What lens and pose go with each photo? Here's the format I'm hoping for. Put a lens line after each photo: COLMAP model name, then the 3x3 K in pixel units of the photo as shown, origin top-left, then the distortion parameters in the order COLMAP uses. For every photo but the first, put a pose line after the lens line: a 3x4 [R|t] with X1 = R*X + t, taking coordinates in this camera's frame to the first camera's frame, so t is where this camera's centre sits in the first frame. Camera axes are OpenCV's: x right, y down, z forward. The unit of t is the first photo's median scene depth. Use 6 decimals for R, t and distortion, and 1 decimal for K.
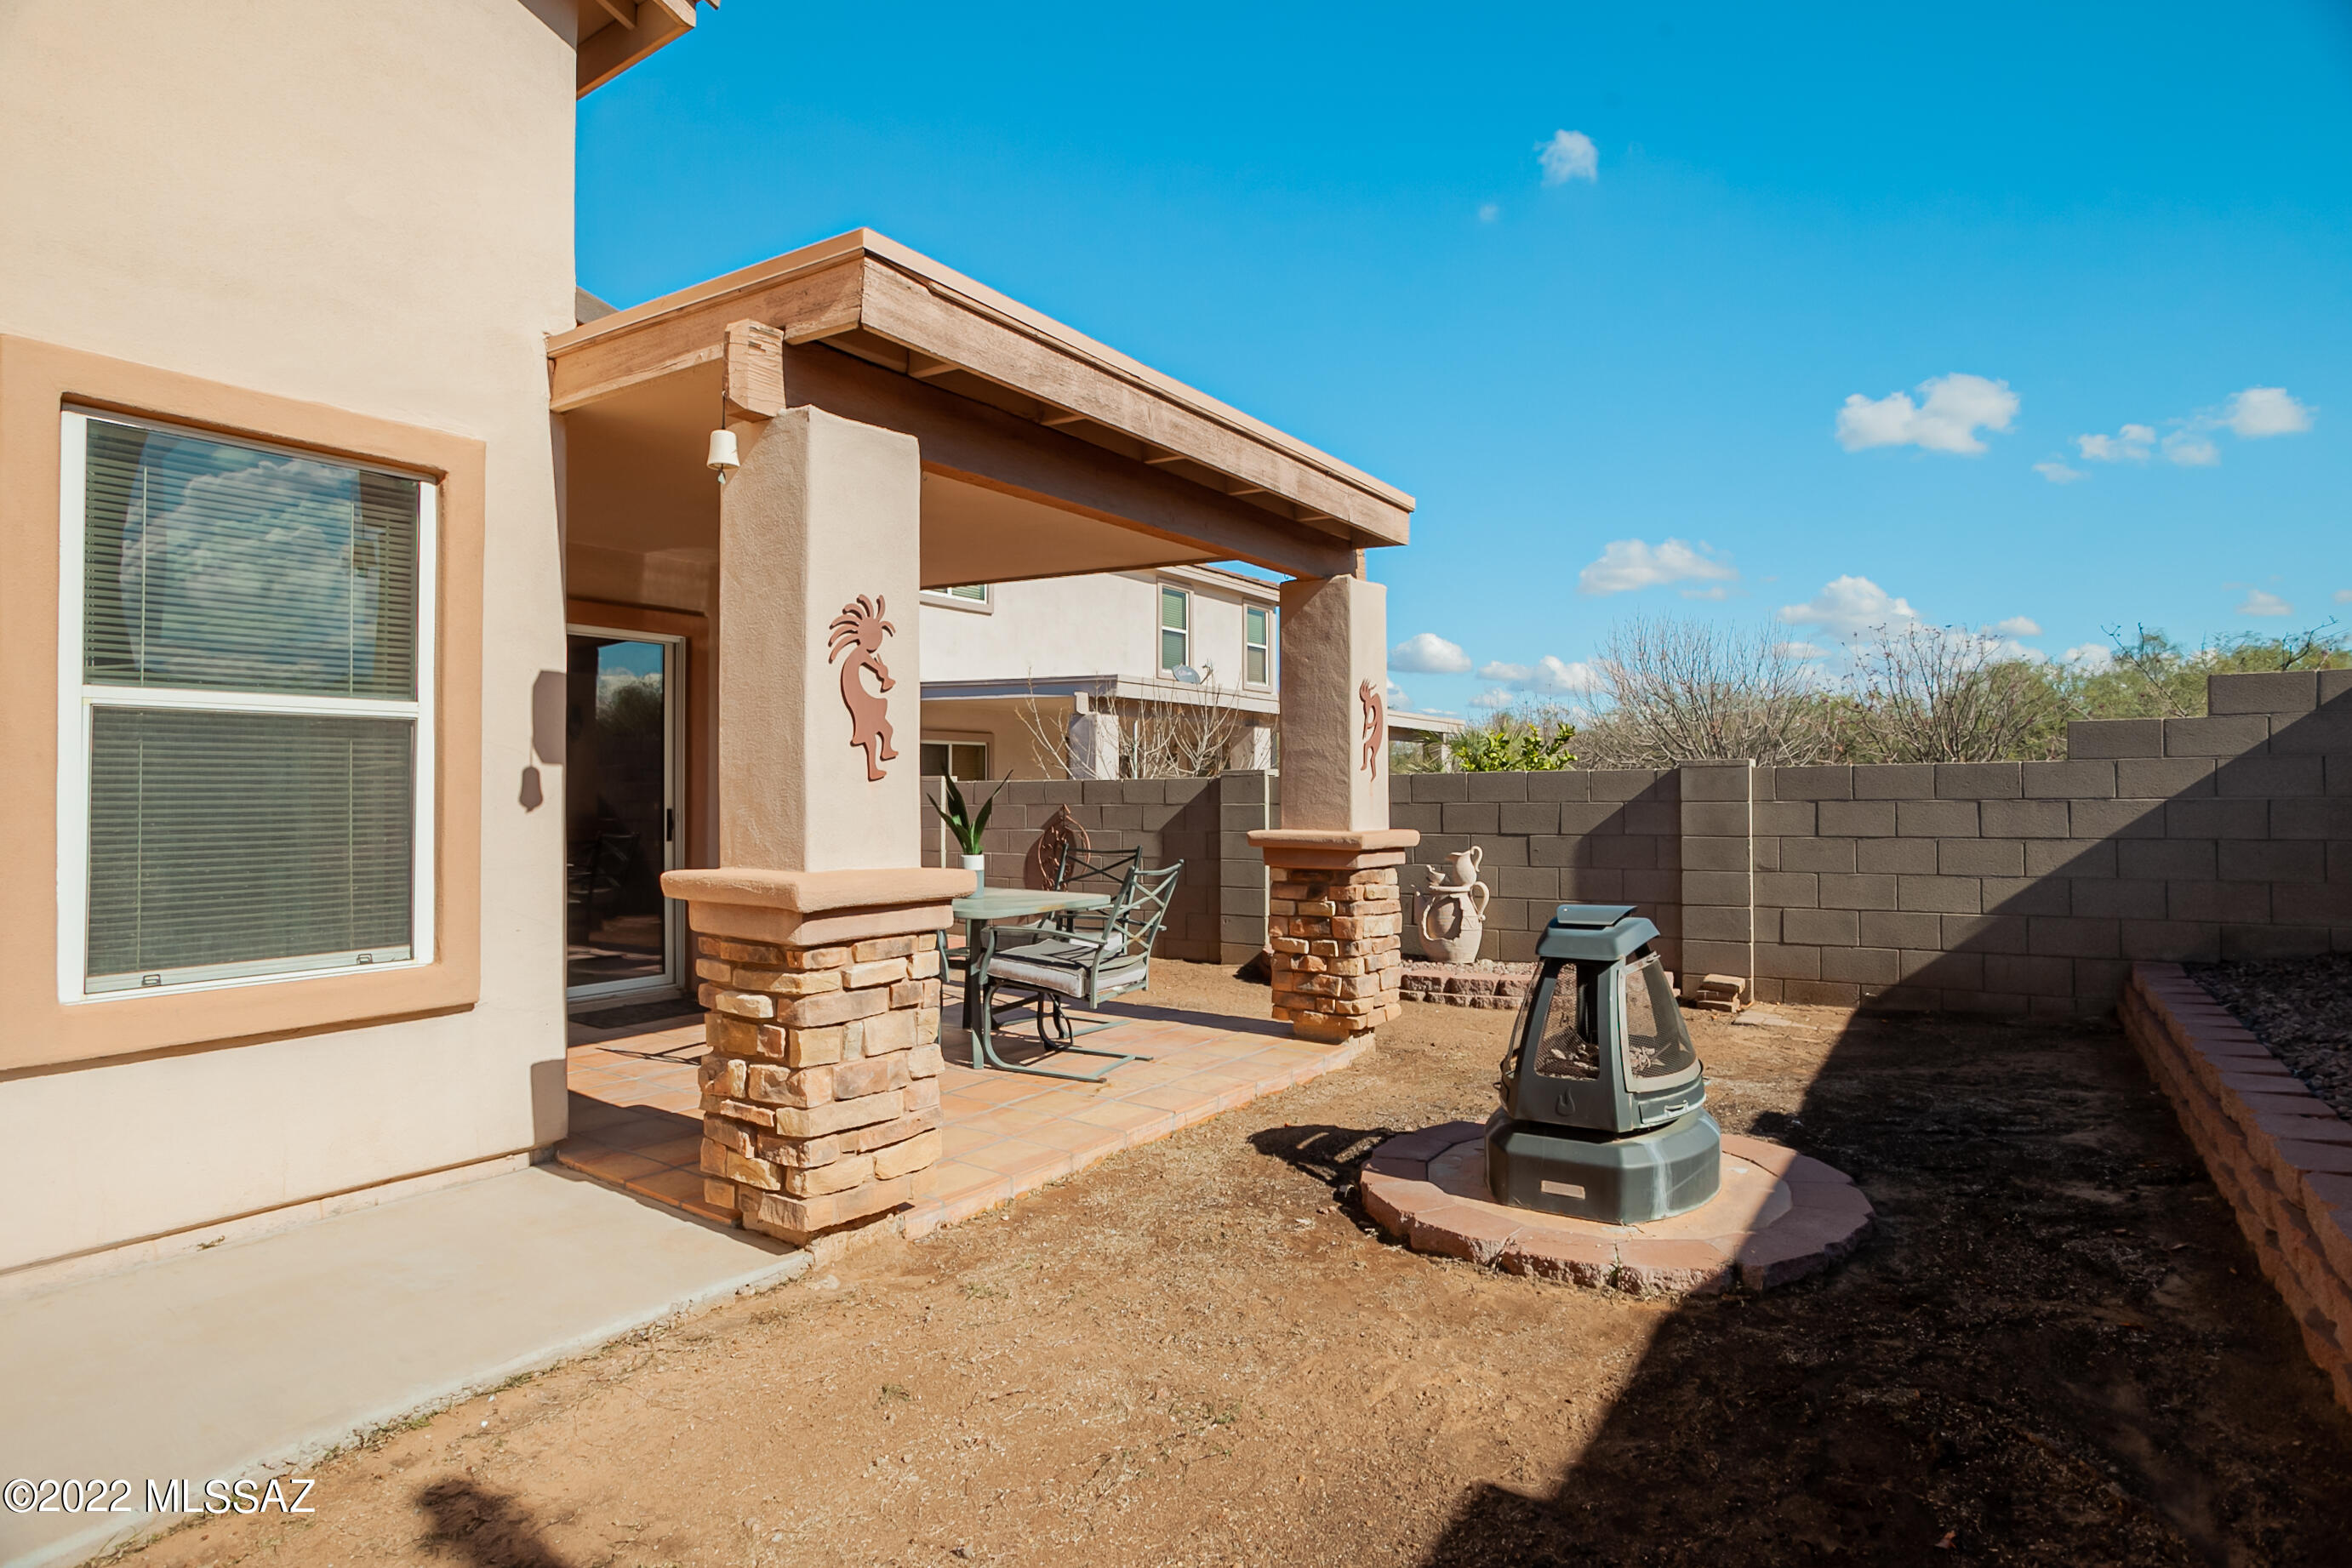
lens RADIAL K [[1231.4, 0, 1176.0], [0, 1231.4, 784.0], [0, 0, 1]] dist [-0.026301, 0.000401]
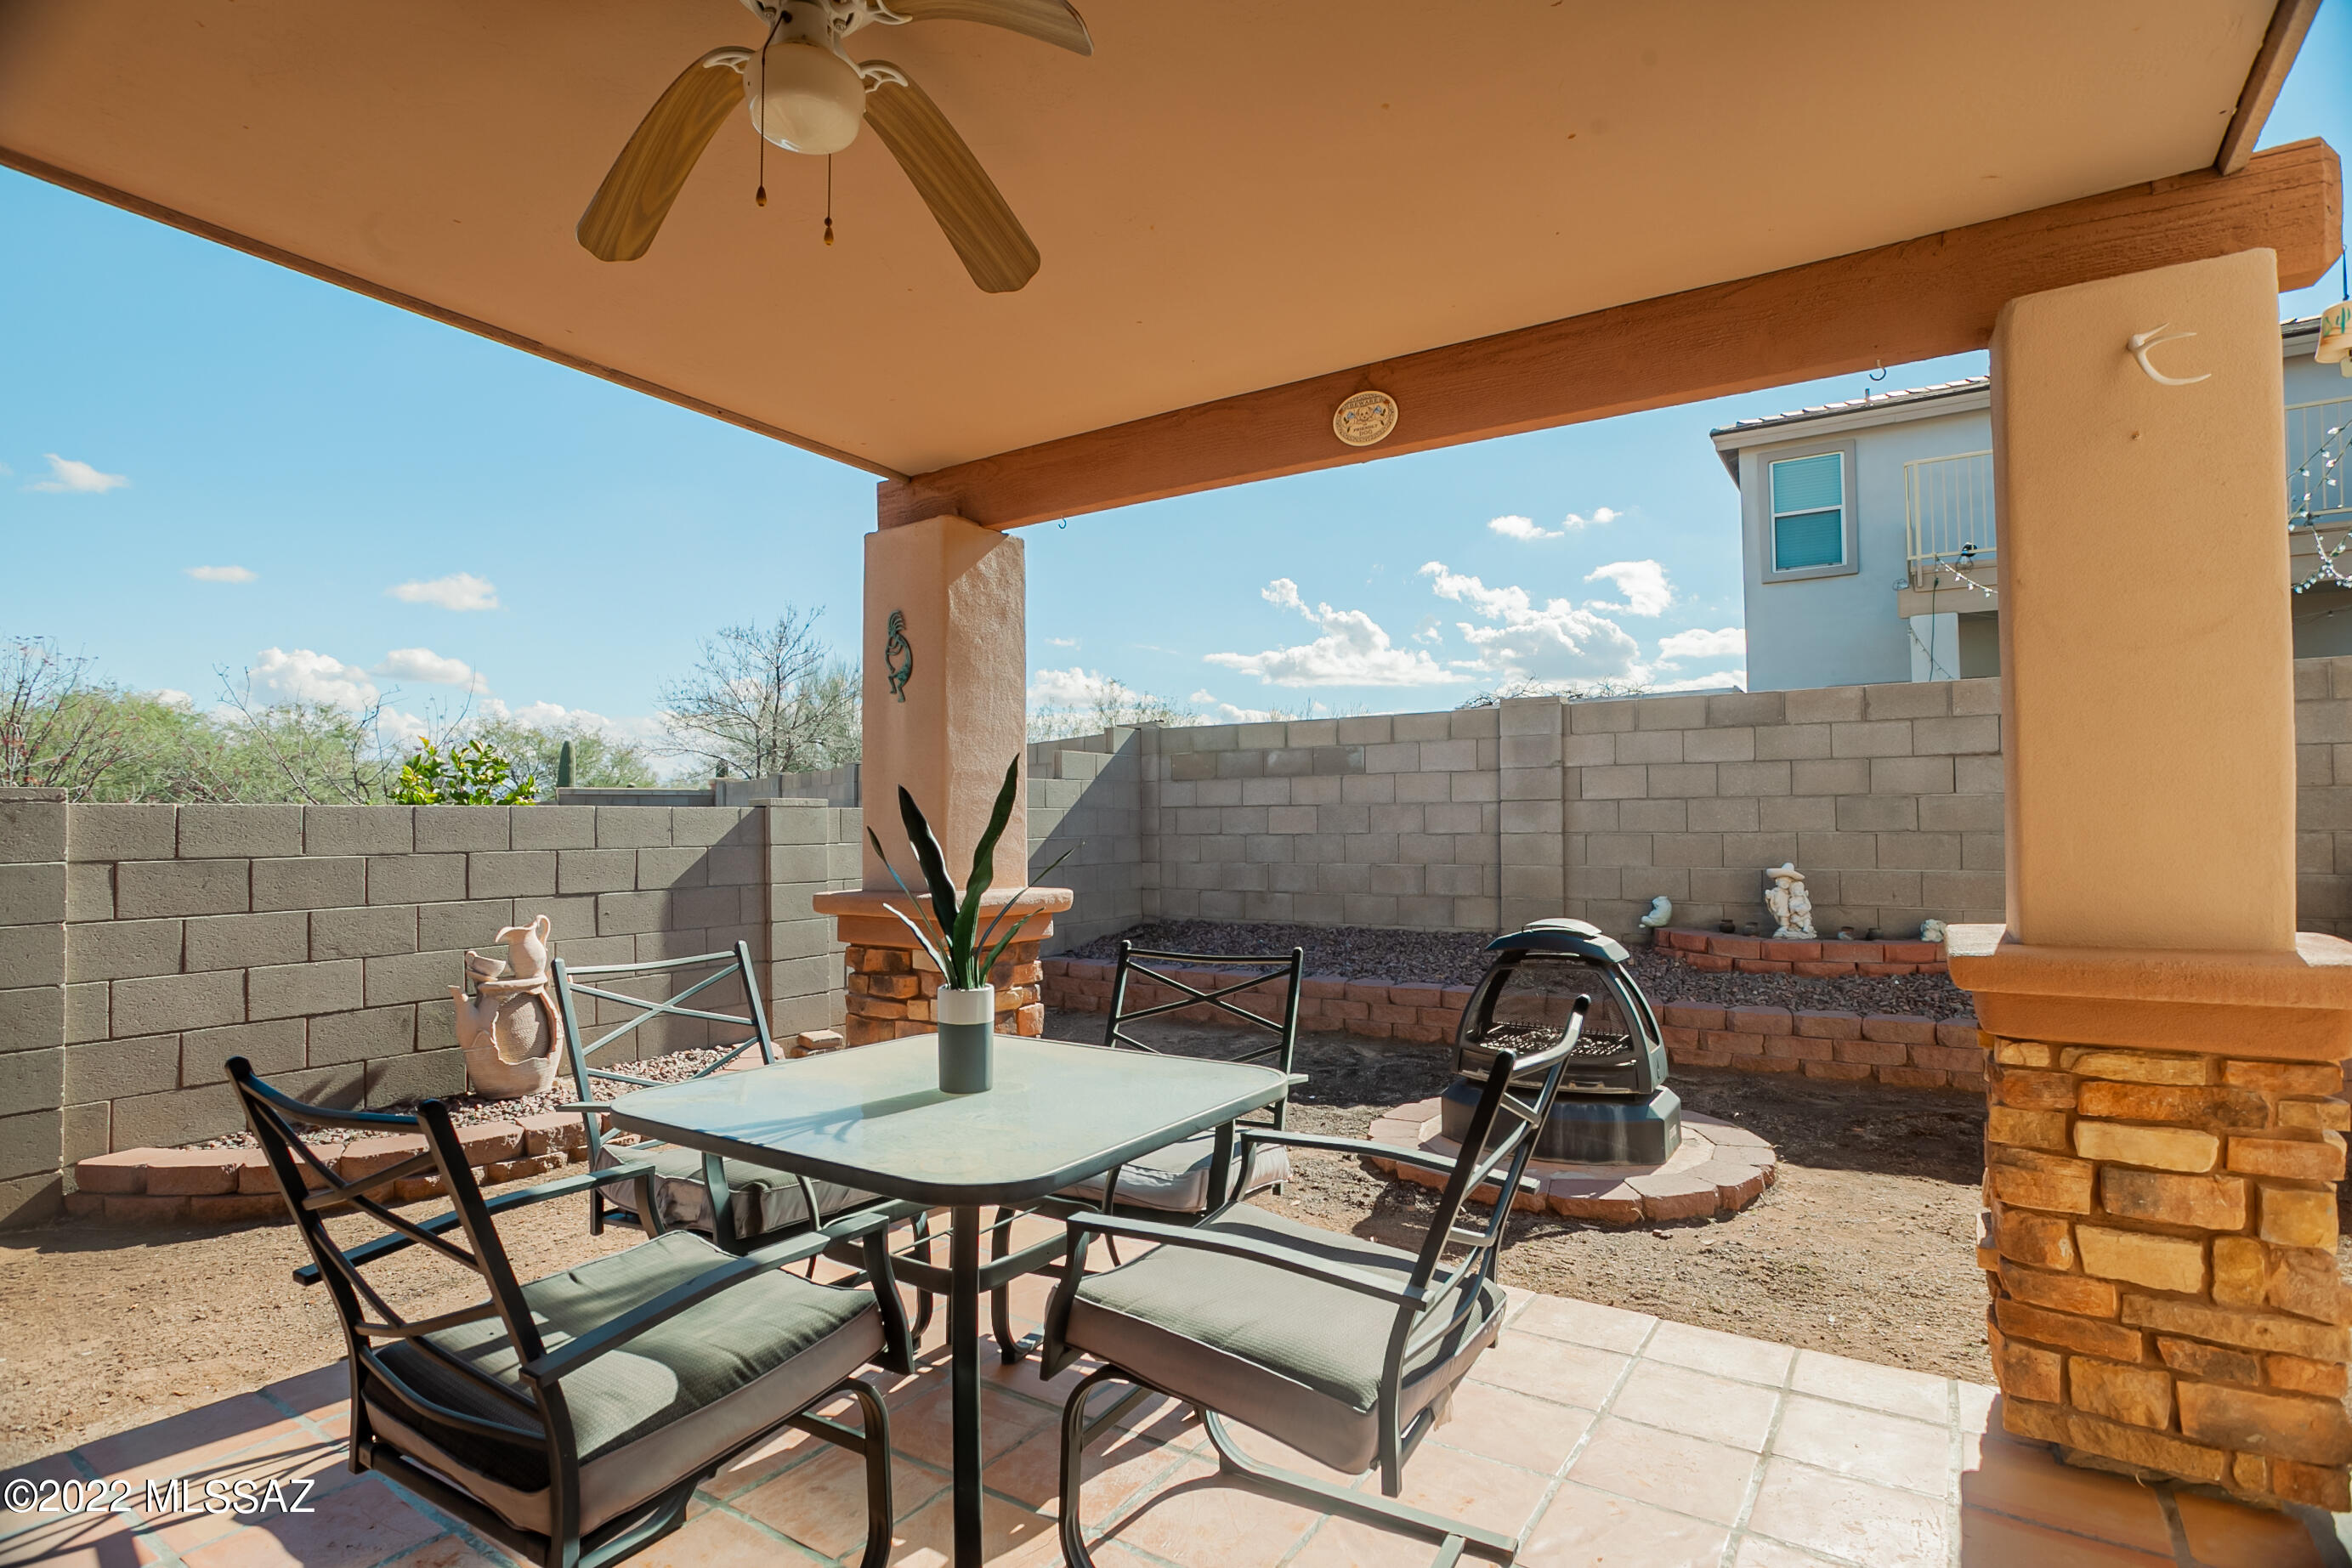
lens RADIAL K [[1179.1, 0, 1151.6], [0, 1179.1, 793.1], [0, 0, 1]] dist [-0.033891, 0.040728]
pose [[0.029240, 0.035051, 0.998958, -0.556433], [-0.001130, 0.999386, -0.035033, 0.007474], [-0.999572, -0.000105, 0.029261, 0.880875]]
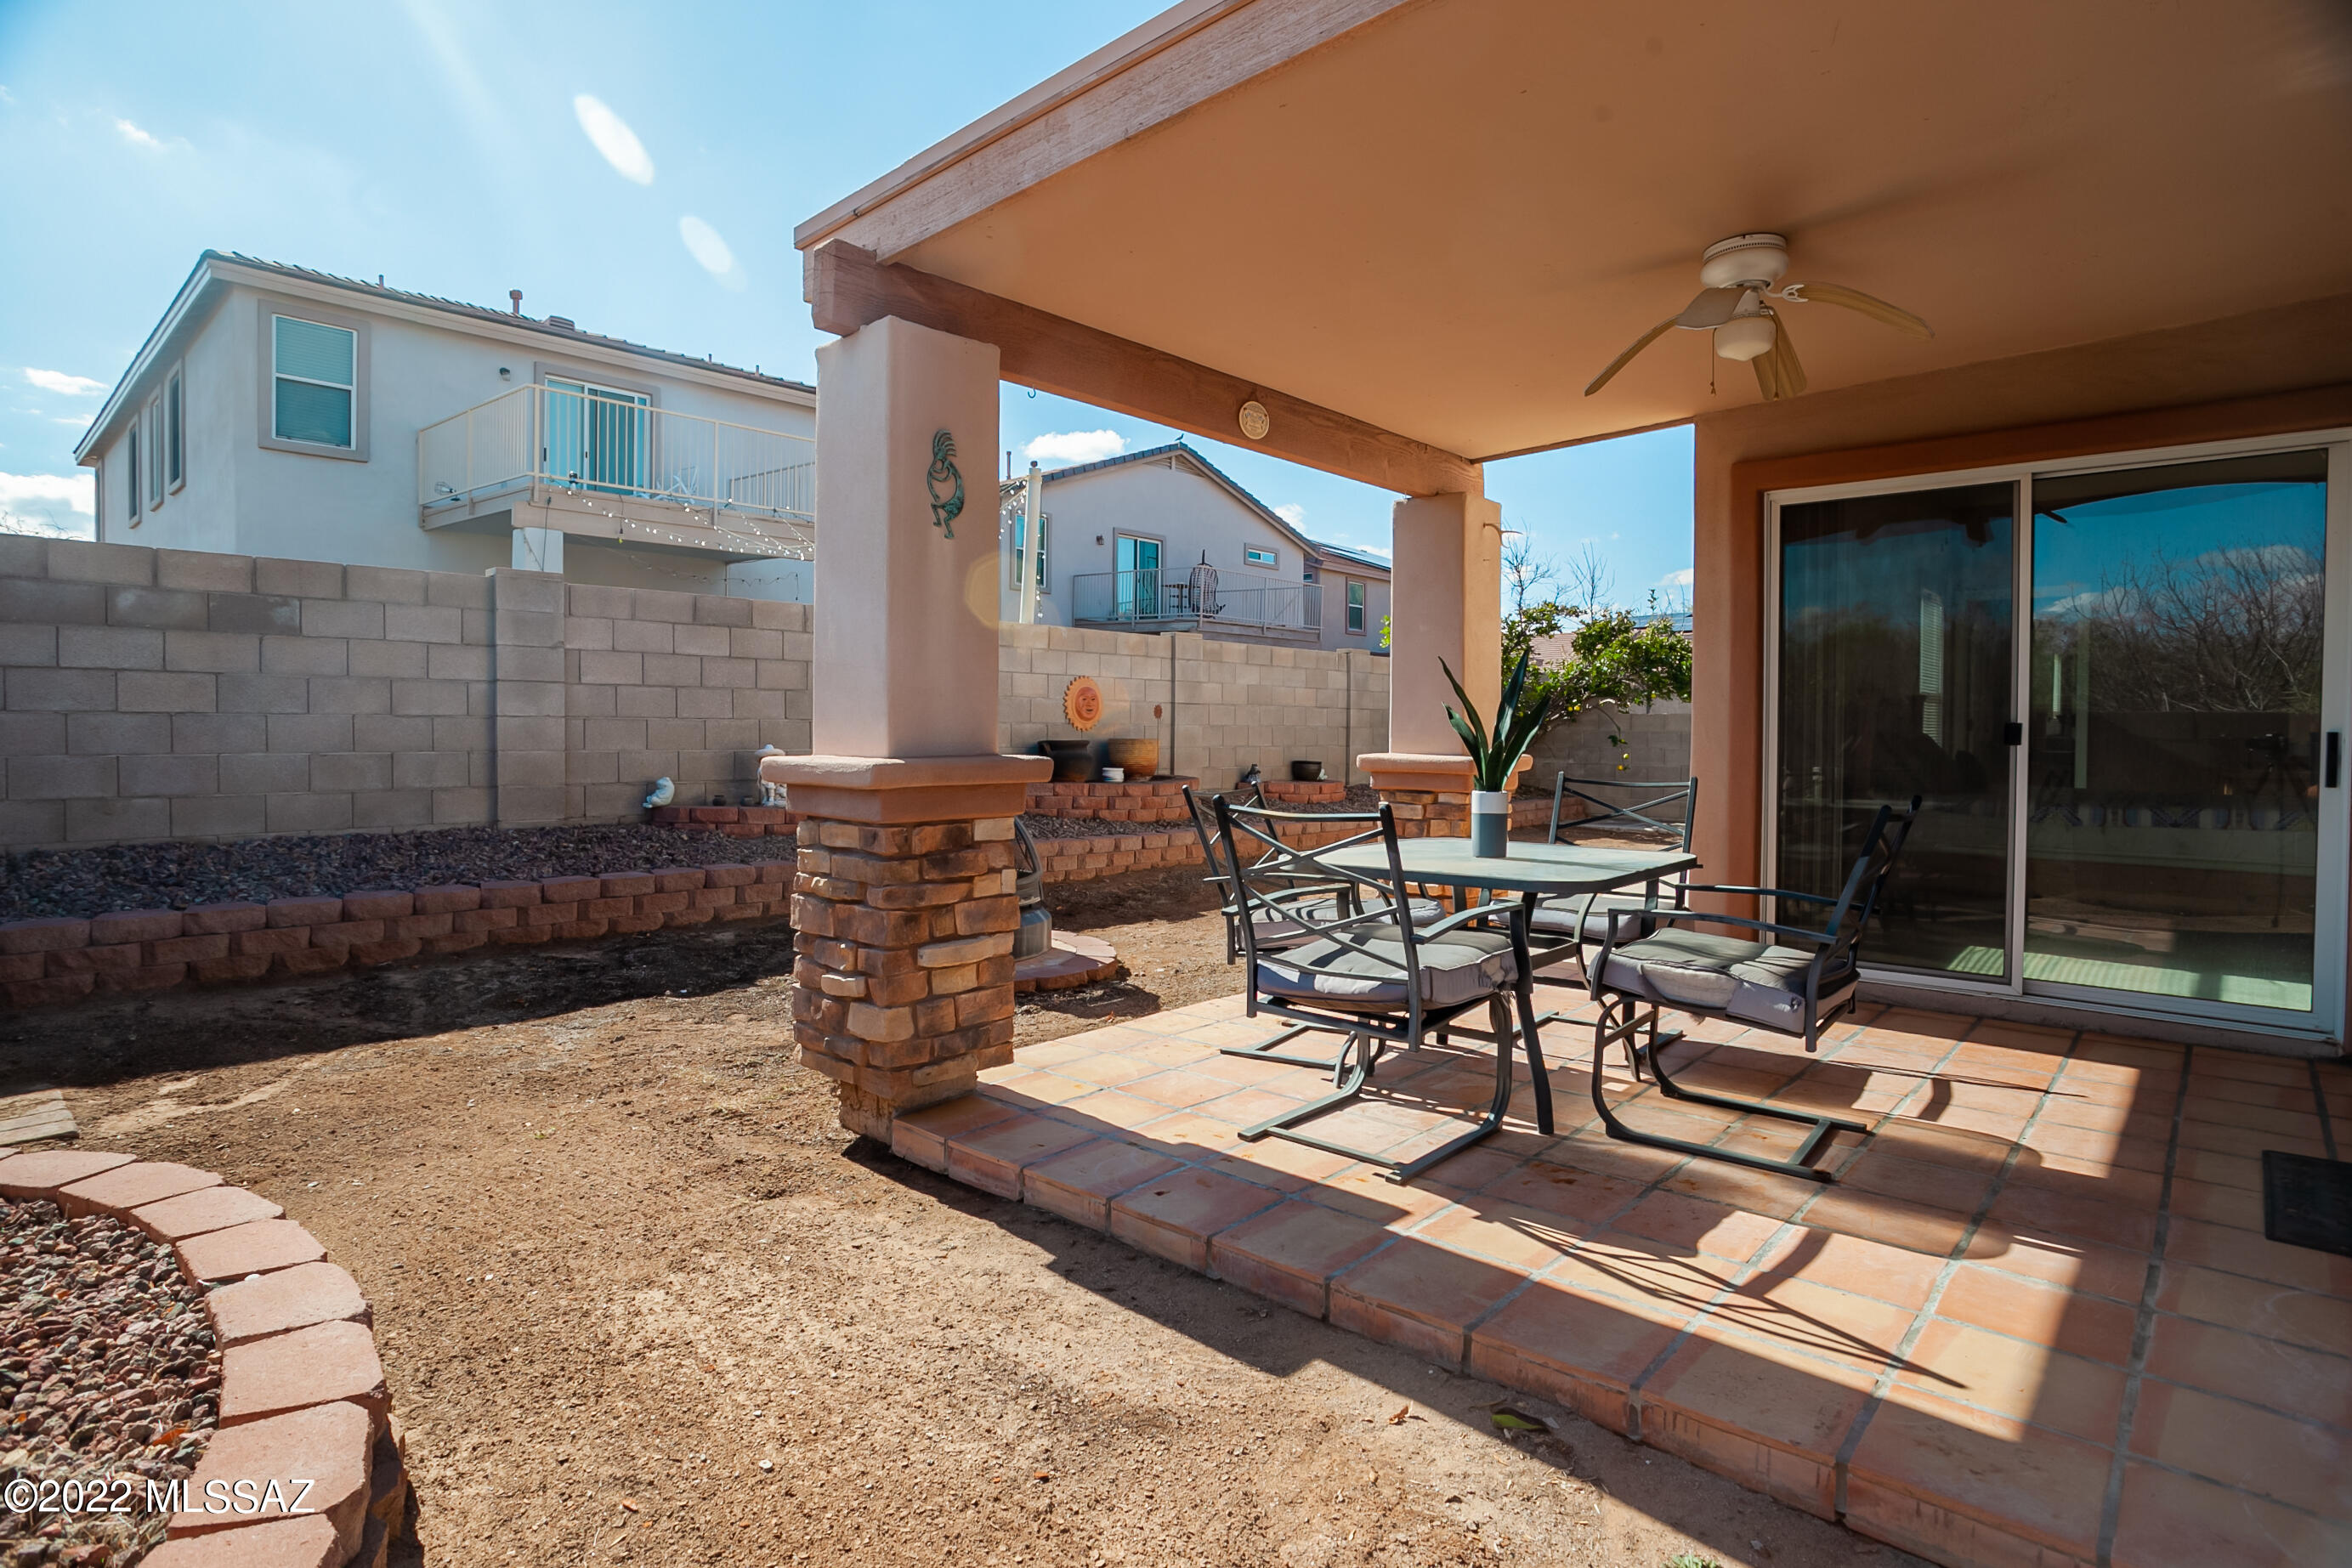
lens RADIAL K [[1227.8, 0, 1151.8], [0, 1227.8, 752.6], [0, 0, 1]] dist [-0.075236, 0.032545]
pose [[-0.984213, -0.003167, 0.176958, -0.111822], [-0.001732, 0.999964, 0.008261, 0.031050], [-0.176978, 0.007824, -0.984184, 1.591630]]
